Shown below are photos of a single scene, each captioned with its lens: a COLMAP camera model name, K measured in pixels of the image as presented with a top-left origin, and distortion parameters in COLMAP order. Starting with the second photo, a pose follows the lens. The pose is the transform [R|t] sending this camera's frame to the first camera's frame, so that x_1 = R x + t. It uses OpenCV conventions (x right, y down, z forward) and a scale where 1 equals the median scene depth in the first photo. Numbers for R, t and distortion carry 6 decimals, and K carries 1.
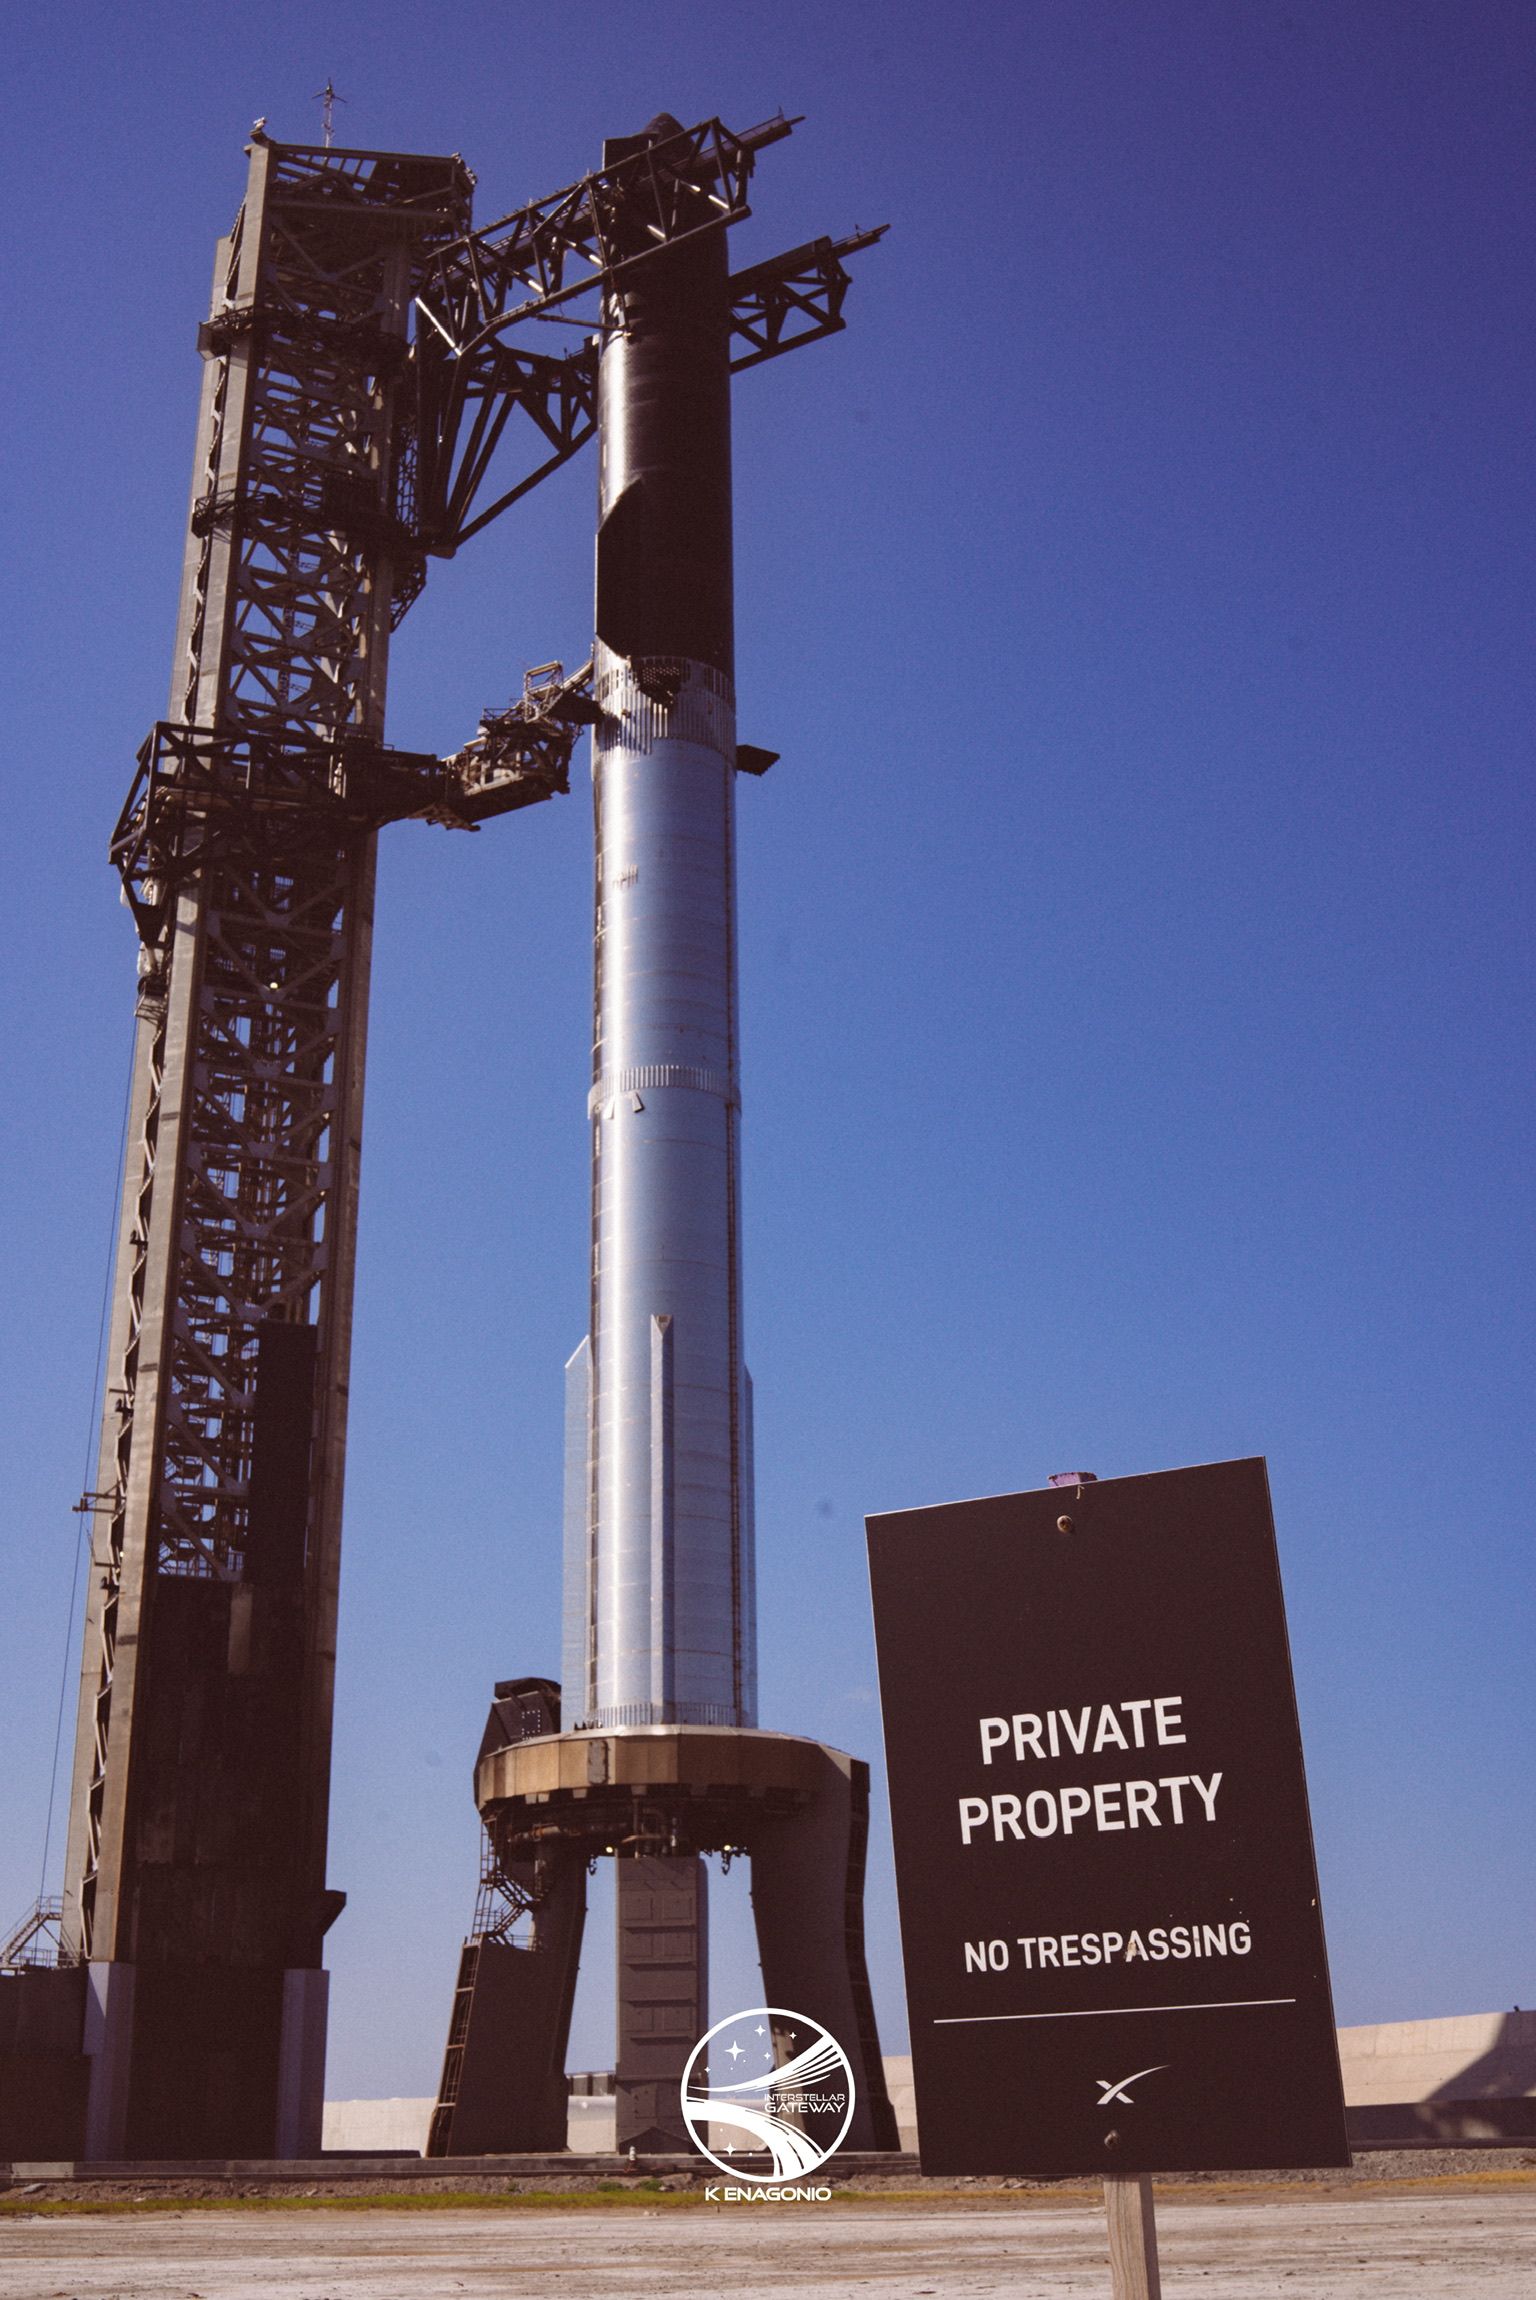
lens RADIAL K [[2477.6, 0, 768.0], [0, 2477.6, 1150.0], [0, 0, 1]] dist [-0.089410, 0.025796]
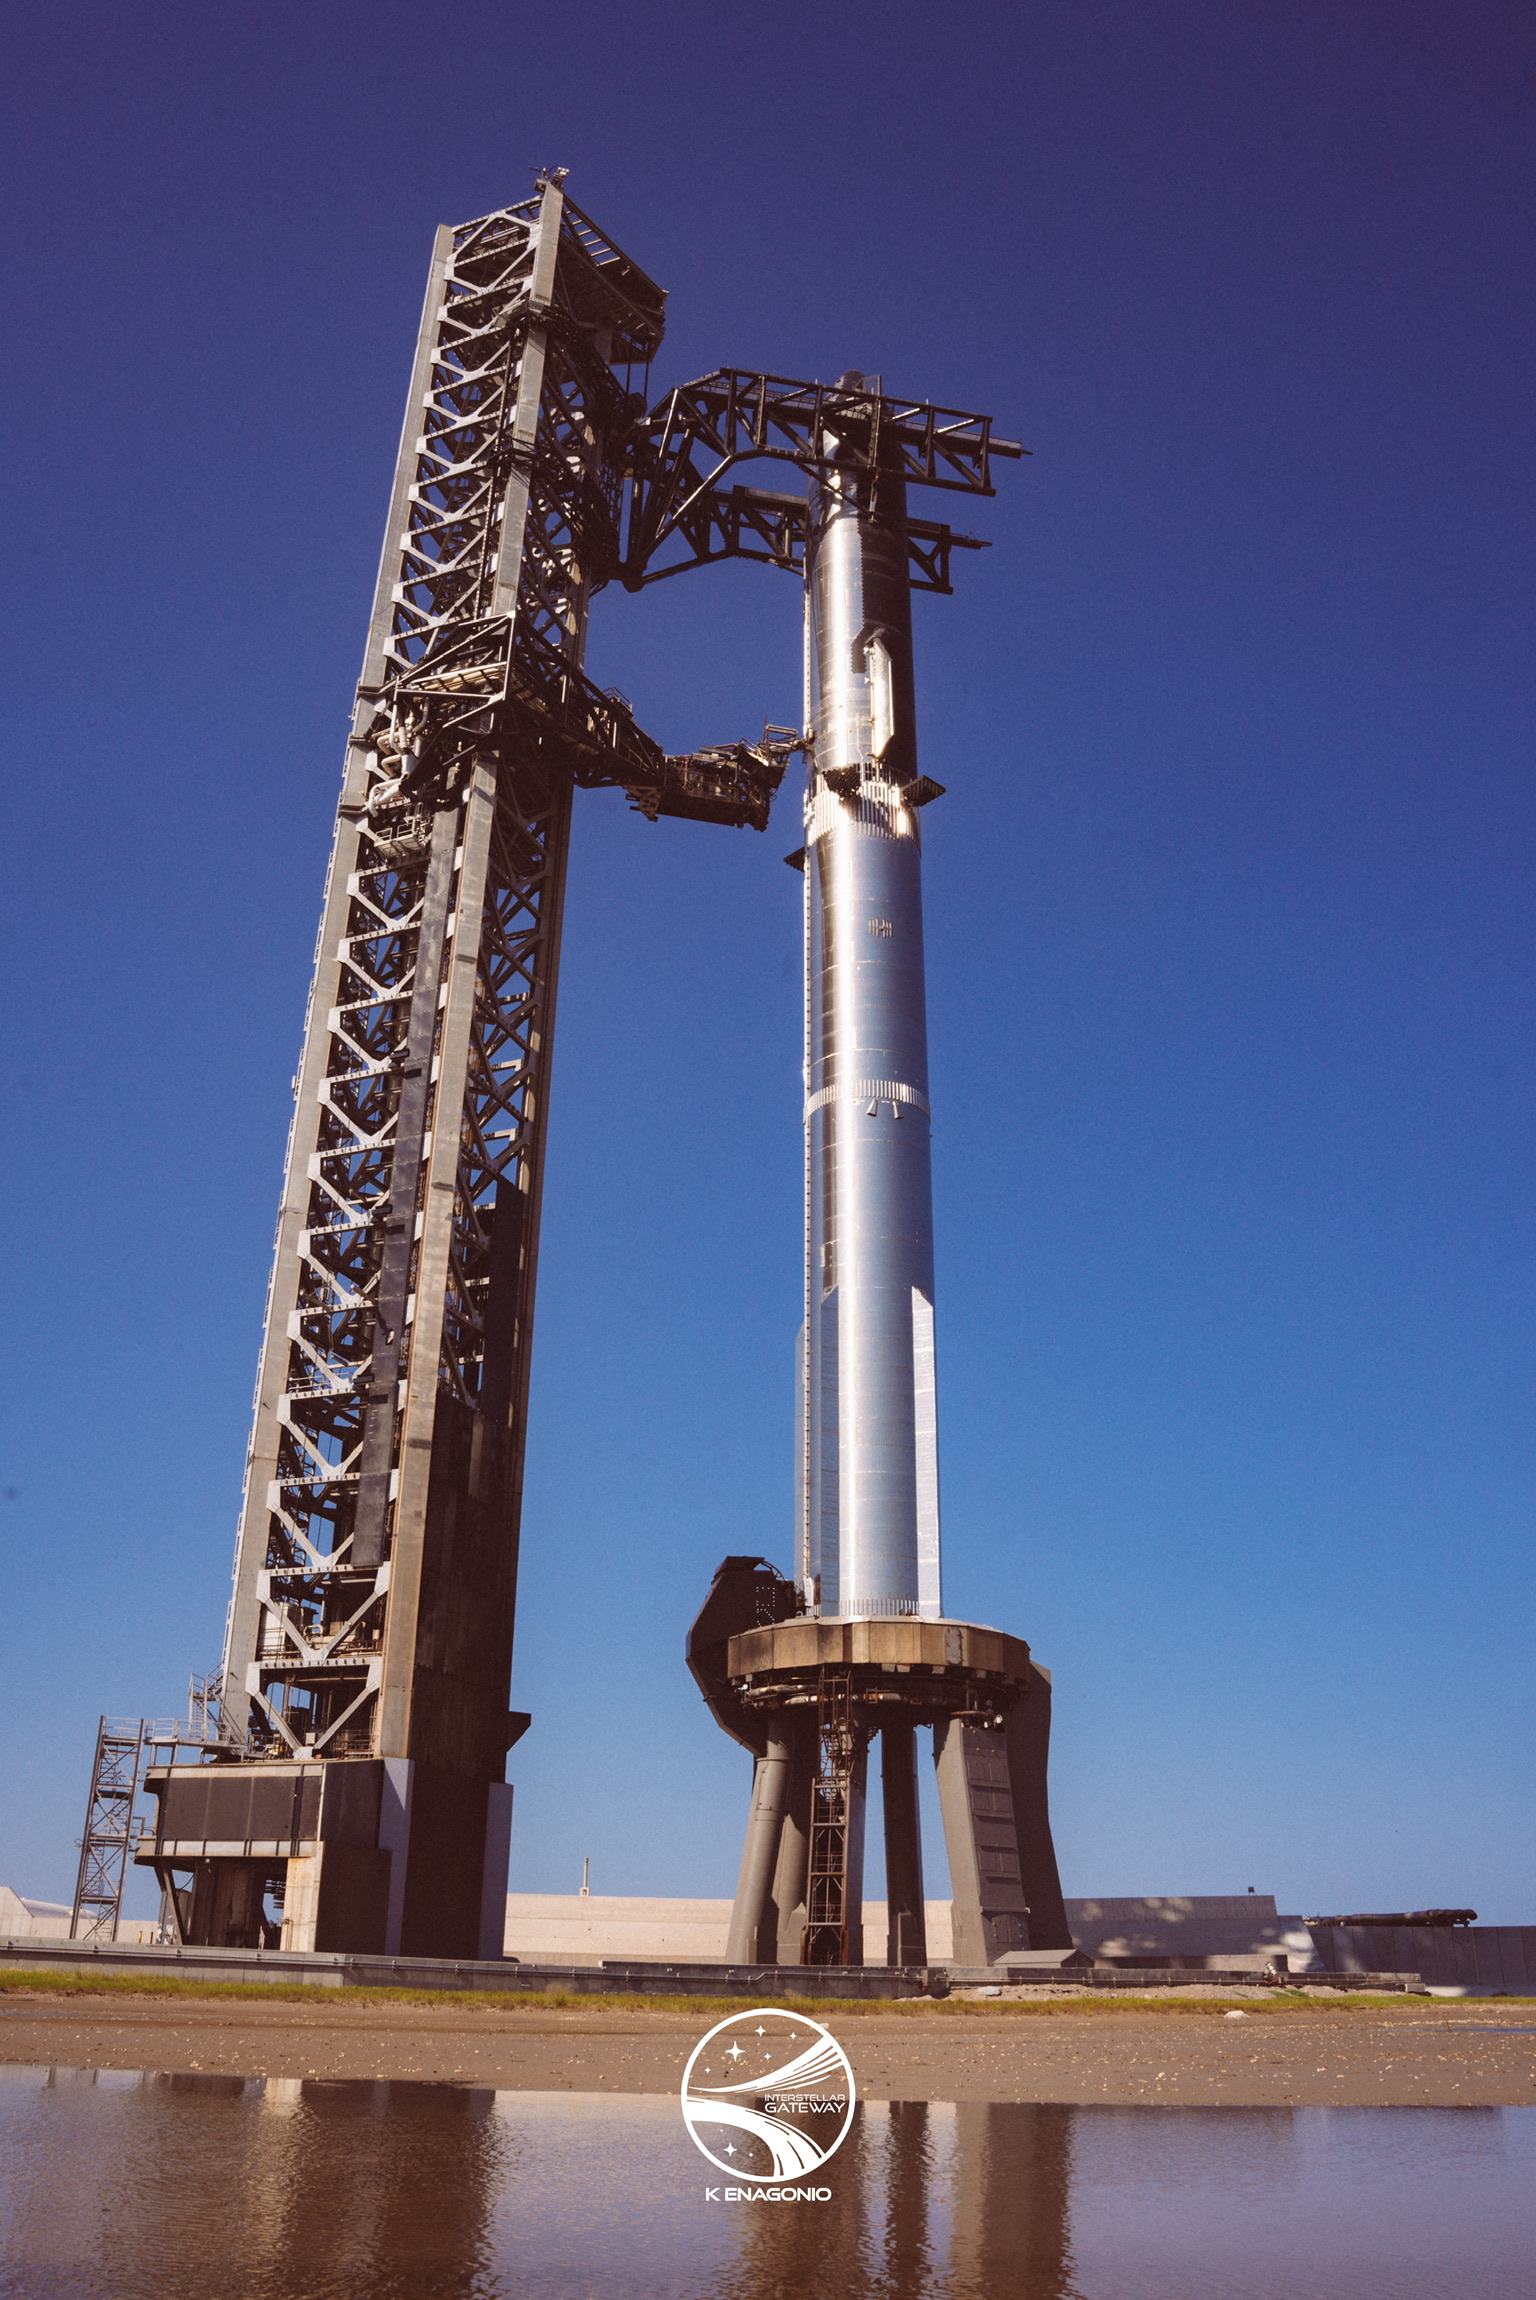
lens RADIAL K [[1829.7, 0, 768.0], [0, 1829.7, 1150.0], [0, 0, 1]] dist [-0.156724, -0.000311]
pose [[0.724487, 0.324402, 0.608180, -0.579754], [-0.292286, 0.943659, -0.155164, 0.141897], [-0.624250, -0.065348, 0.778487, 0.300039]]
